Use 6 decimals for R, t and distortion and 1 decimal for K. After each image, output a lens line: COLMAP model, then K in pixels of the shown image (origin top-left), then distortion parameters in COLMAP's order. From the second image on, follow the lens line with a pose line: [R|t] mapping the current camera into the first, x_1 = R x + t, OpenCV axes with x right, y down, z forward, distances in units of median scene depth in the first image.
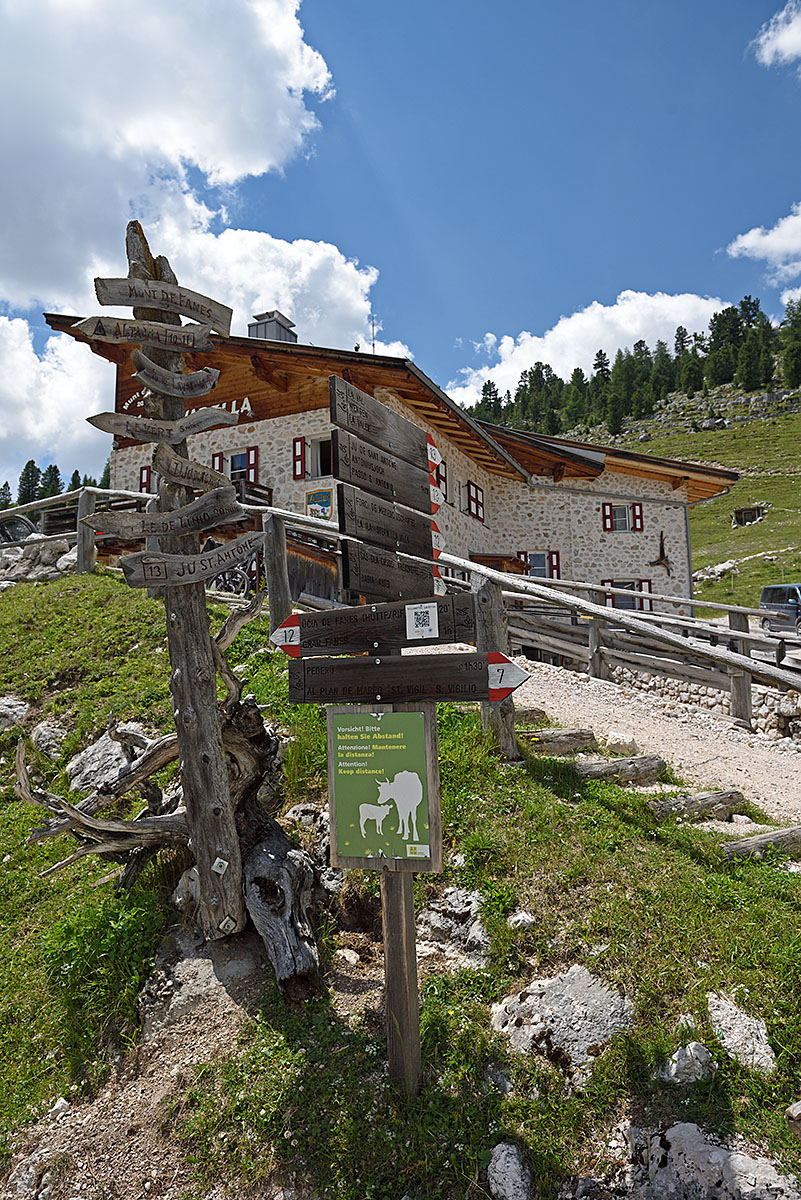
lens RADIAL K [[833.8, 0, 412.2], [0, 833.8, 603.2], [0, 0, 1]] dist [-0.000284, 0.000403]
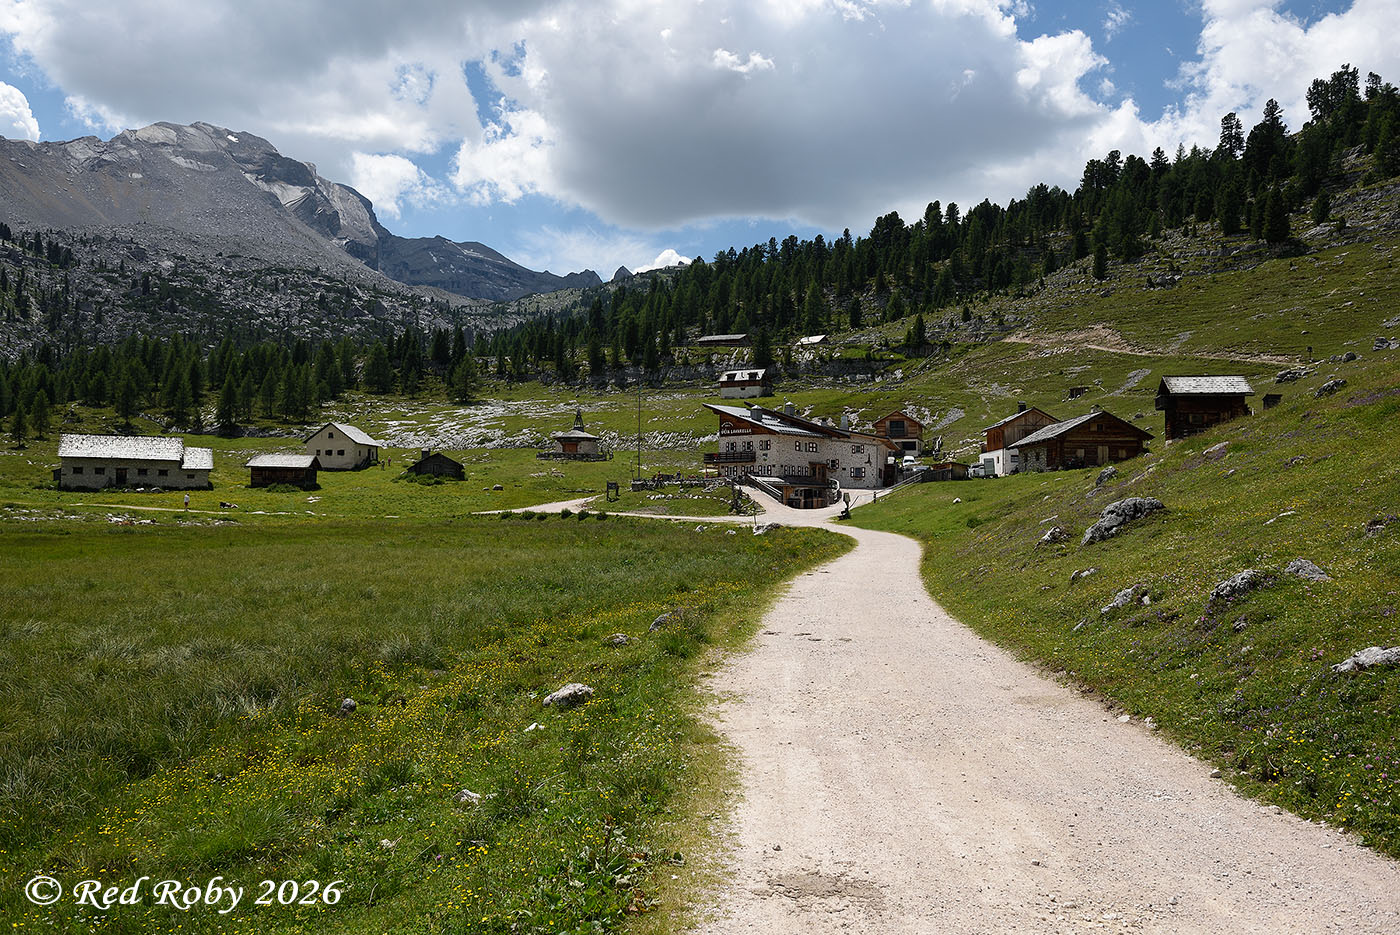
lens RADIAL K [[1099.4, 0, 696.9], [0, 1099.4, 460.7], [0, 0, 1]] dist [-0.028611, 0.003219]
pose [[0.946897, 0.010146, -0.321378, 1.097155], [0.016615, 0.996623, 0.080419, -0.438222], [0.321108, -0.081488, 0.943530, -3.570977]]
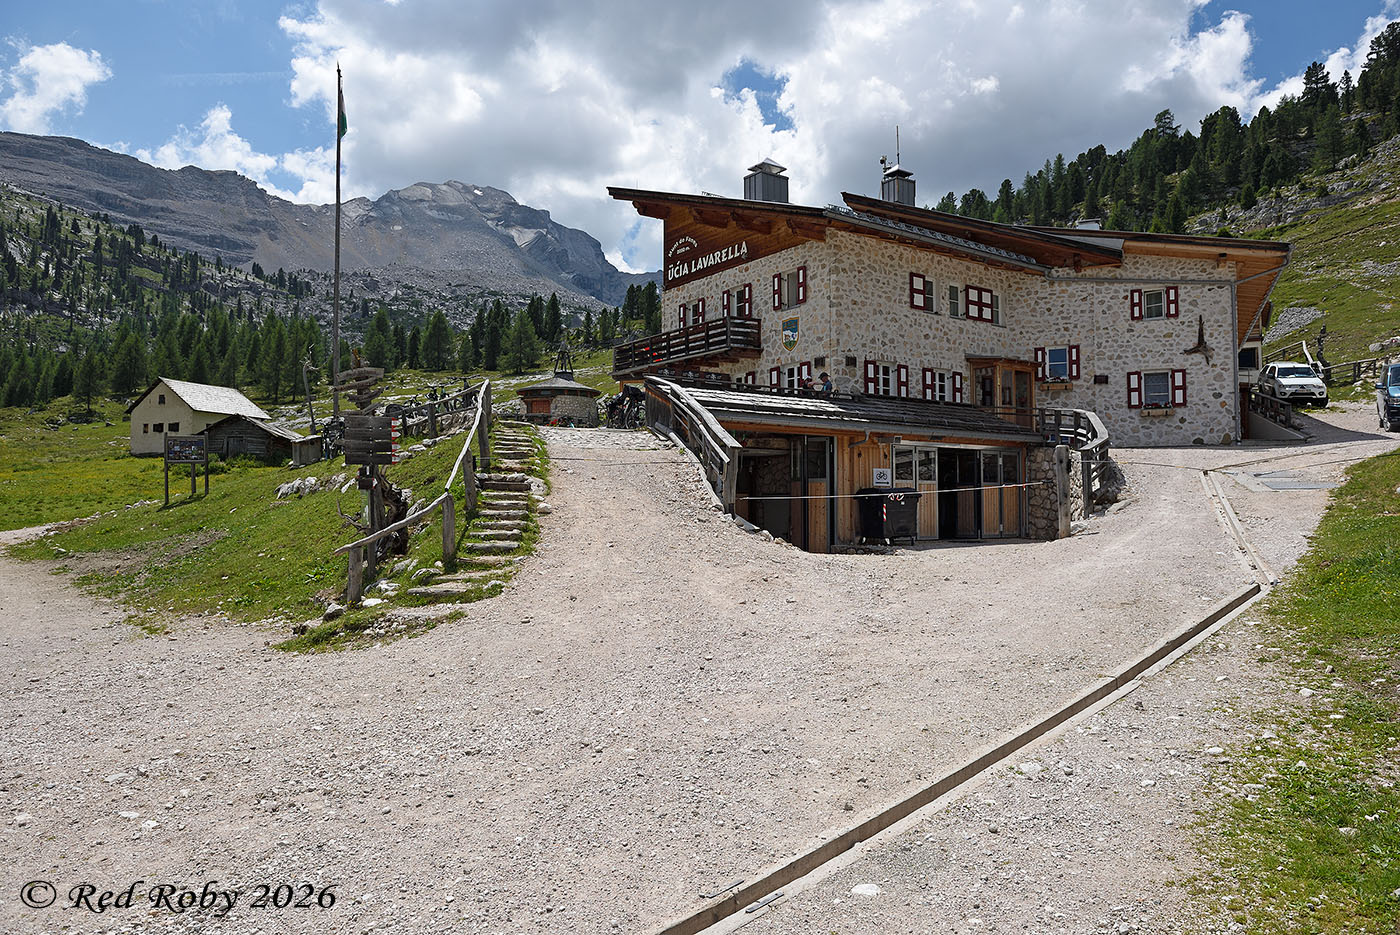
lens RADIAL K [[980.9, 0, 691.0], [0, 980.9, 459.9], [0, 0, 1]] dist [-0.050728, 0.003122]
pose [[0.859689, -0.009956, -0.510721, 0.360197], [0.051369, 0.996427, 0.067045, -0.027949], [0.508229, -0.083873, 0.857128, -0.207926]]
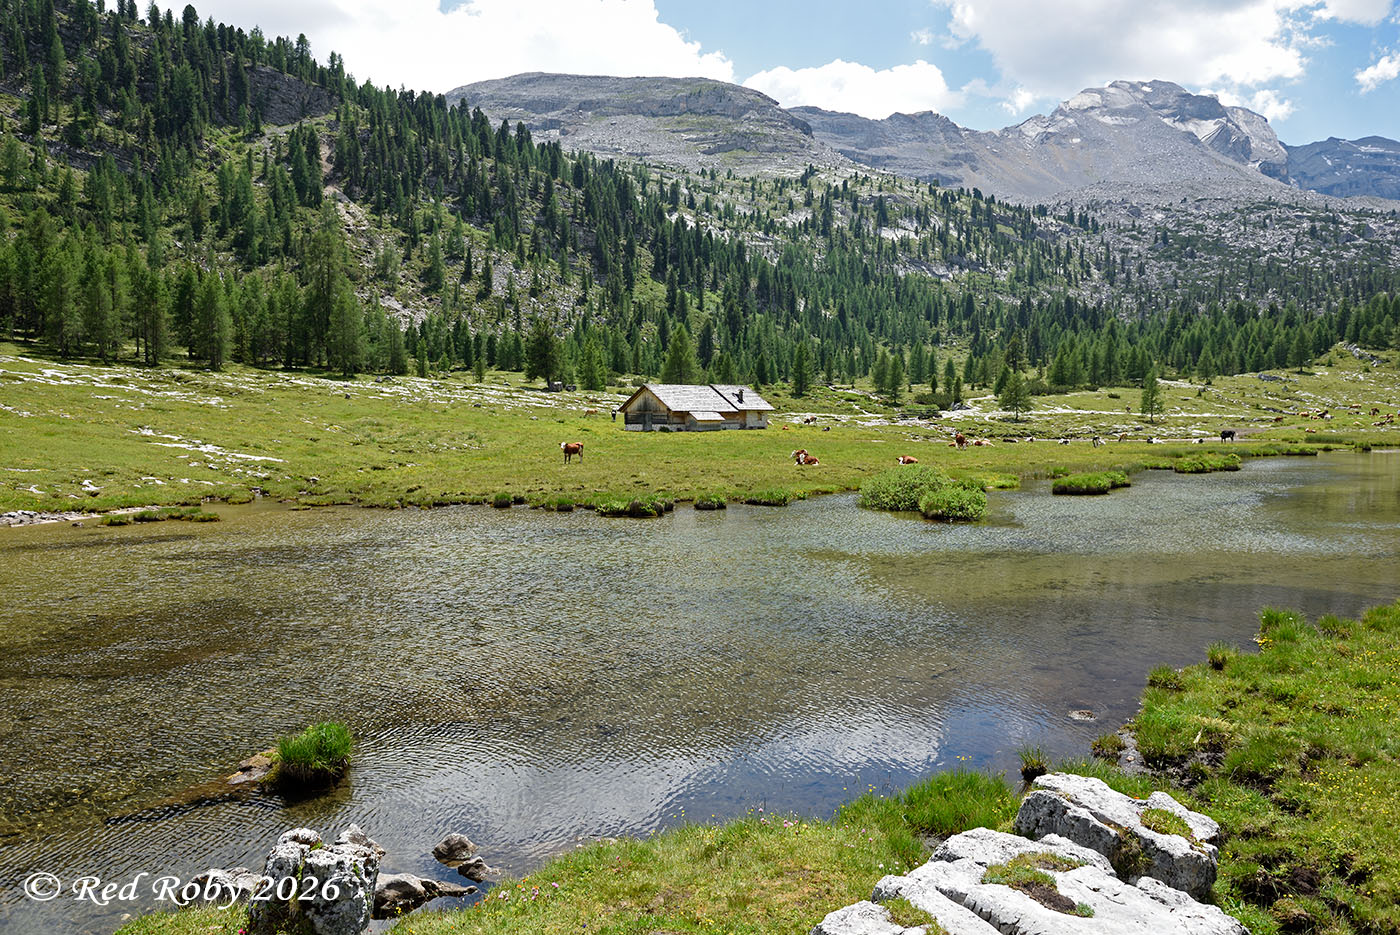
lens RADIAL K [[980.9, 0, 693.2], [0, 980.9, 471.3], [0, 0, 1]] dist [-0.050728, 0.003122]
pose [[0.425628, 0.064644, -0.902586, 0.385653], [0.111749, 0.986055, 0.123319, -1.127571], [0.897972, -0.153351, 0.412469, -8.873370]]
